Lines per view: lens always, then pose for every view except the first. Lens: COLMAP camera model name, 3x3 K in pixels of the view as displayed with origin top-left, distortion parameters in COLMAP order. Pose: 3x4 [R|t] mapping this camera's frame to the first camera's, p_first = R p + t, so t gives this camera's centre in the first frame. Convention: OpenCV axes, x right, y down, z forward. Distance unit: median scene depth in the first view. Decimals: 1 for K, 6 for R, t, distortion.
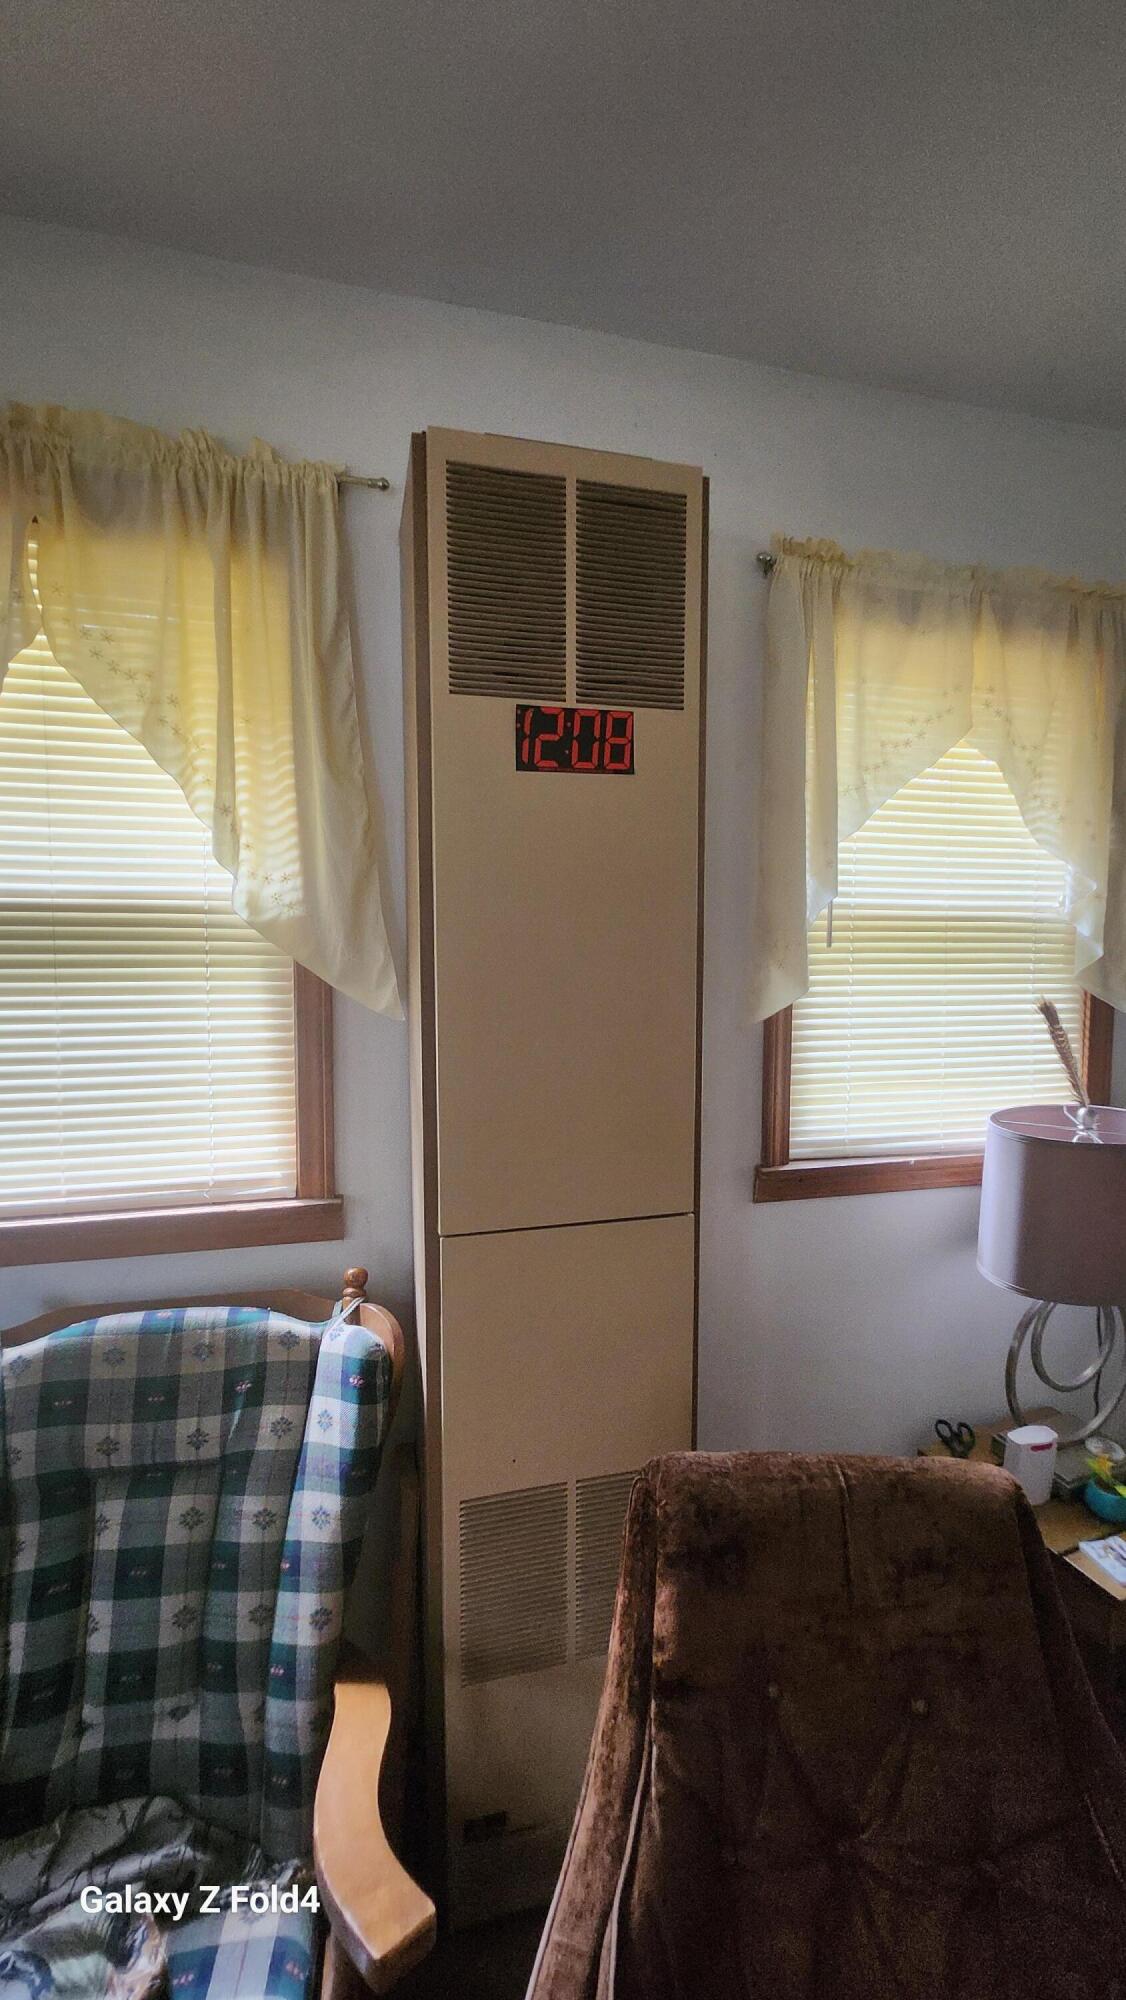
lens RADIAL K [[787.7, 0, 563.0], [0, 787.7, 1000.0], [0, 0, 1]] dist [-0.002927, -0.000319]
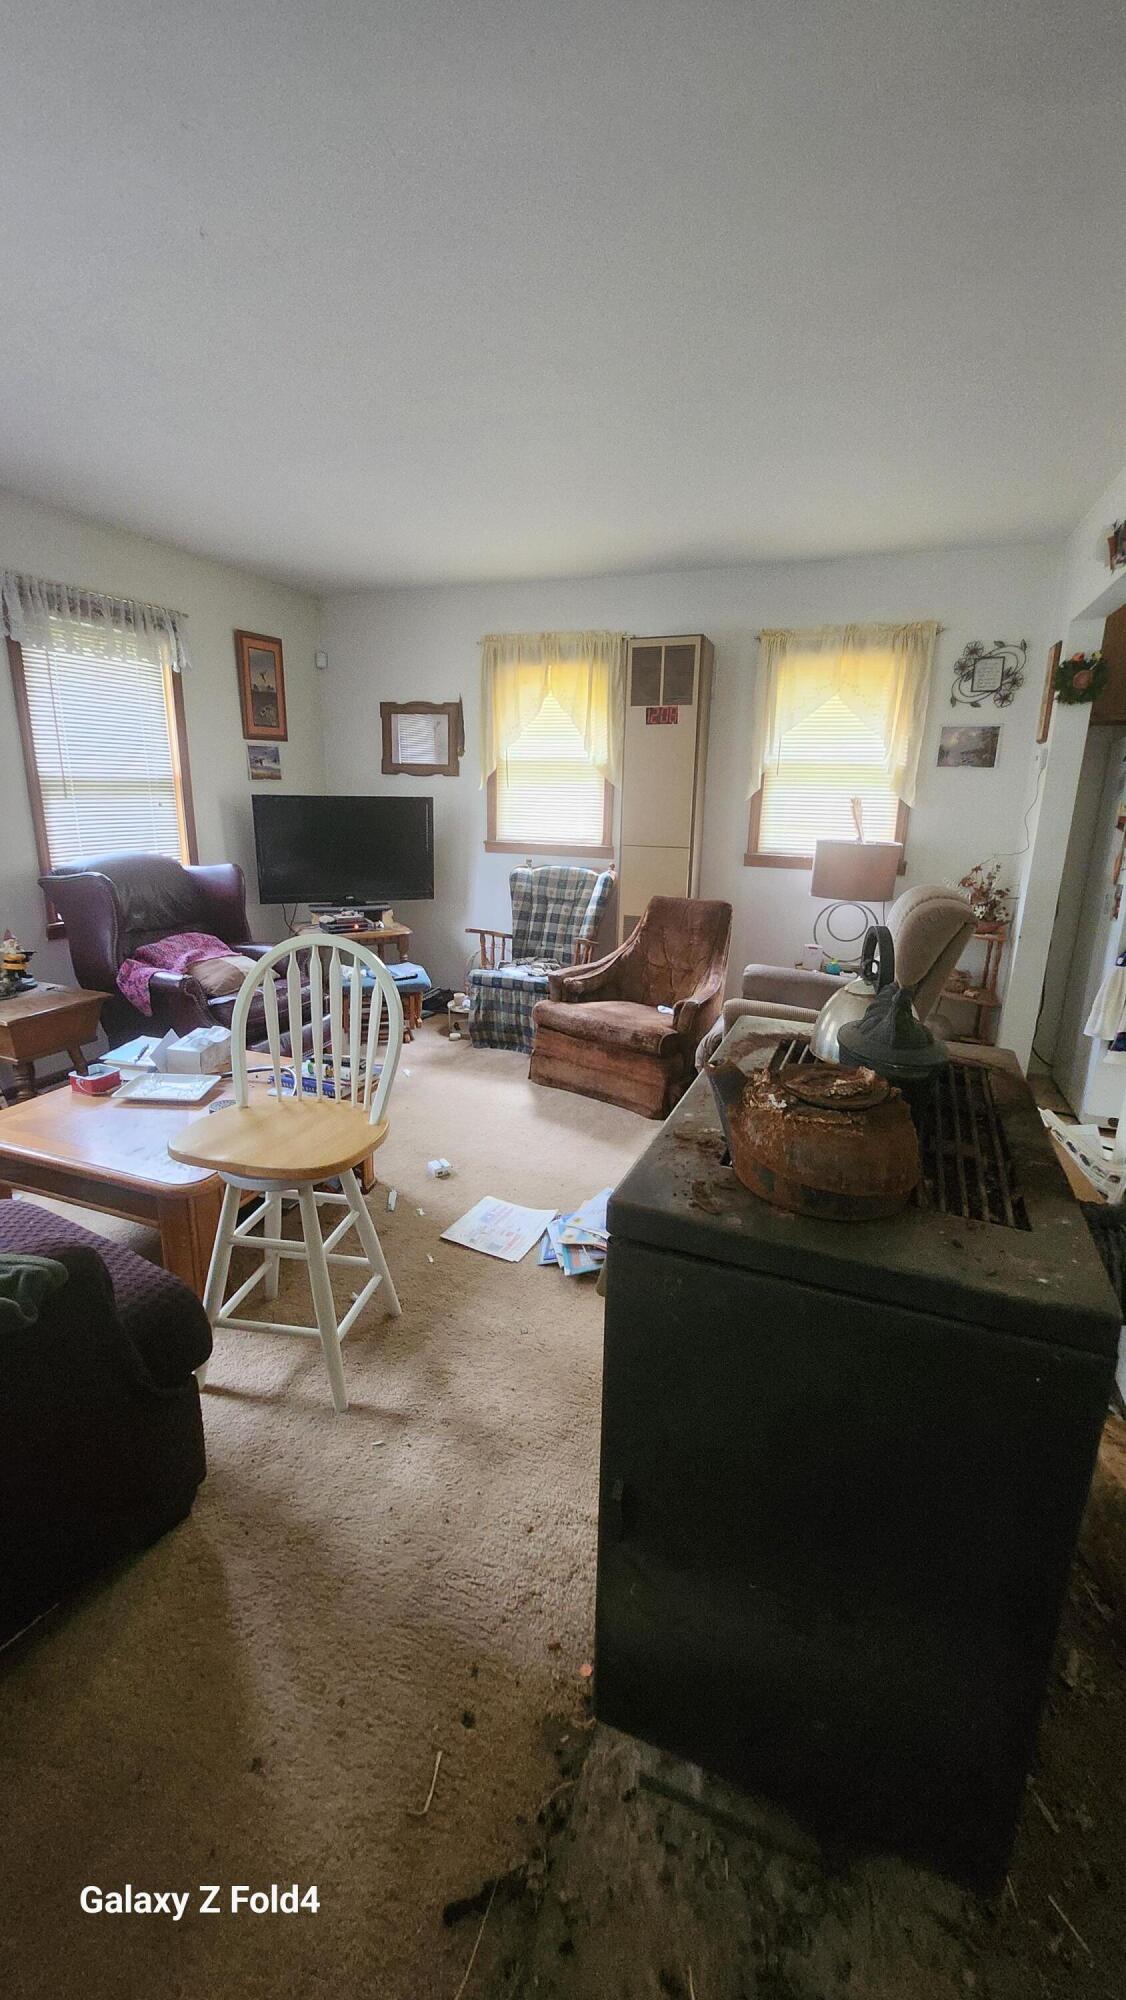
lens RADIAL K [[784.3, 0, 557.4], [0, 784.3, 988.5], [0, 0, 1]] dist [0.011785, -0.007303]
pose [[0.826141, 0.153264, -0.542218, 1.839141], [-0.062579, 0.981300, 0.182028, 0.307455], [0.559977, -0.116450, 0.820283, -2.537760]]
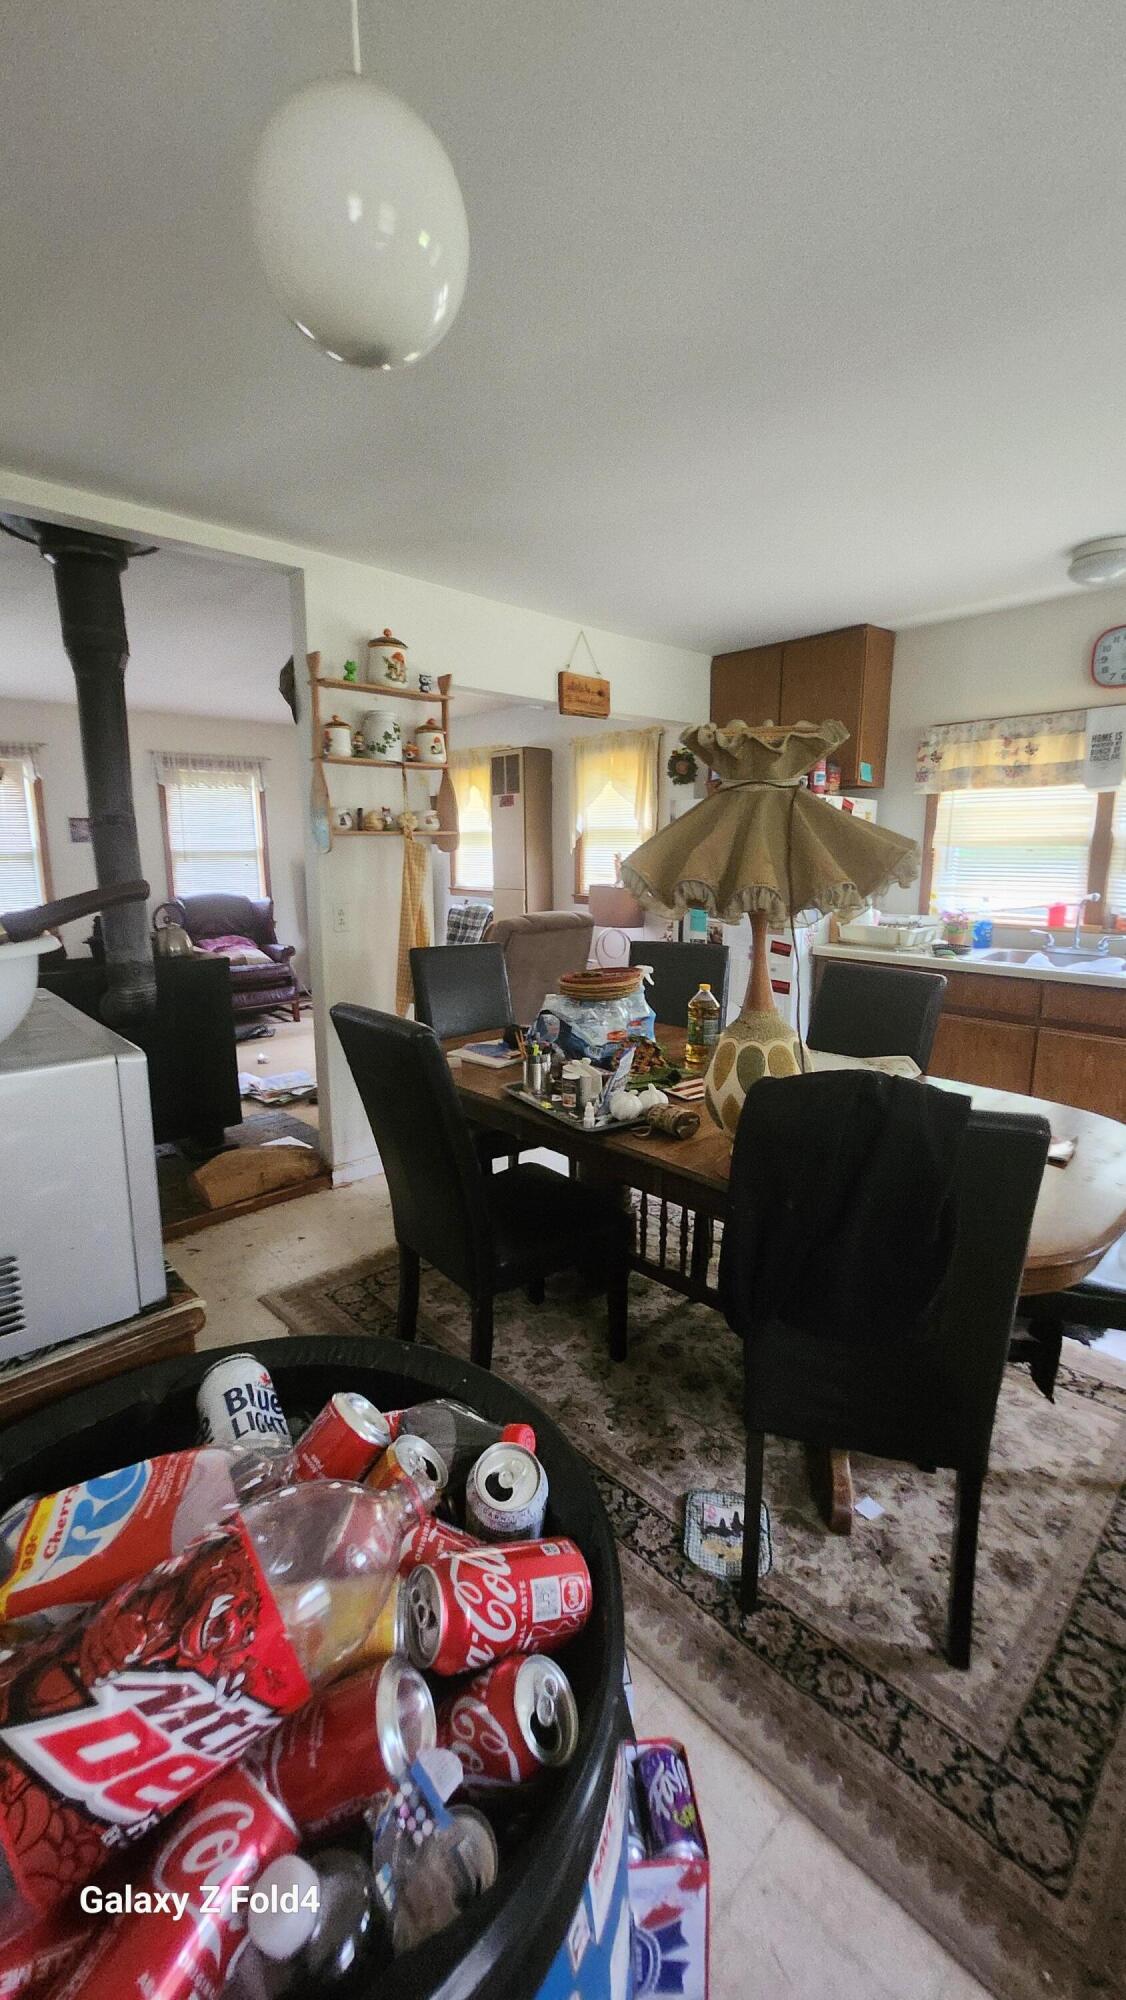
lens RADIAL K [[784.3, 0, 557.4], [0, 784.3, 988.5], [0, 0, 1]] dist [0.011785, -0.007303]
pose [[0.508248, 0.144856, -0.848941, 5.098770], [-0.064609, 0.989388, 0.130140, 0.244937], [0.858784, -0.011294, 0.512213, -1.575538]]
